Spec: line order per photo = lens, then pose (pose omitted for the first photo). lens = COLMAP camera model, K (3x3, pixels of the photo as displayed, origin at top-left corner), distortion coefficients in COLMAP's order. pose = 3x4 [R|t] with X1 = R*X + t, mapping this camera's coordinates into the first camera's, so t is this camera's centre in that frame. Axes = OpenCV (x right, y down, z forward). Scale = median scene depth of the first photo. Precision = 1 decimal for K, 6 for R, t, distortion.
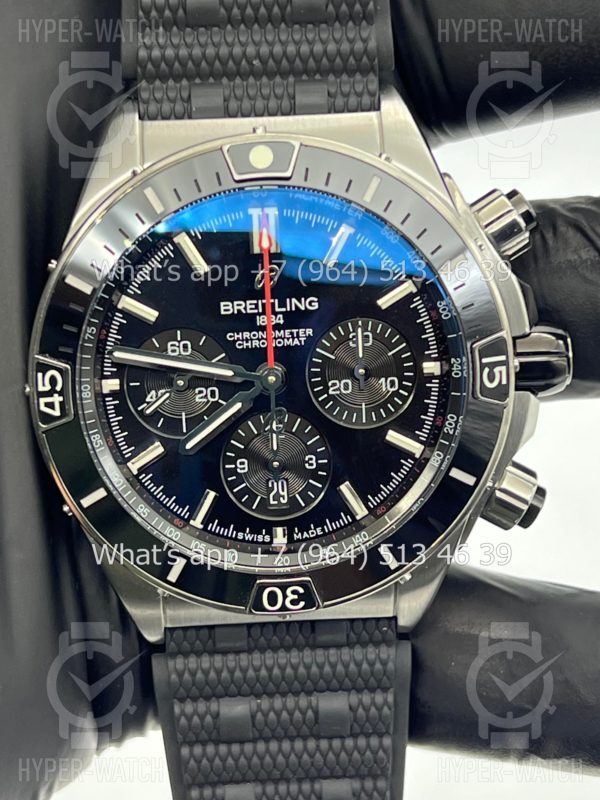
lens RADIAL K [[1893.7, 0, 292.5], [0, 1893.7, 401.6], [0, 0, 1]] dist [0.245789, 0.000000]
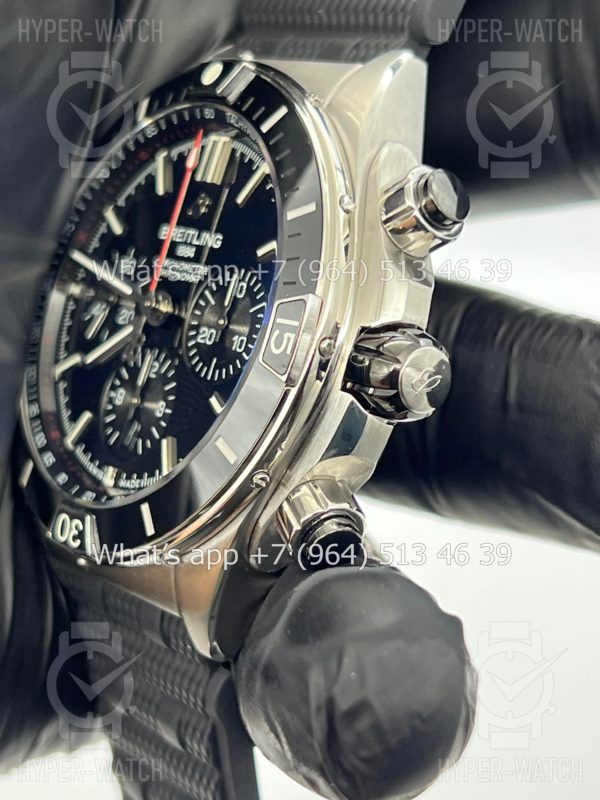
lens RADIAL K [[1893.7, 0, 300.4], [0, 1893.7, 403.3], [0, 0, 1]] dist [0.245789, 0.000000]
pose [[0.562876, 0.199020, -0.802223, 0.776008], [-0.424582, 0.902357, -0.074044, 0.068576], [0.709155, 0.382288, 0.592415, 0.516267]]
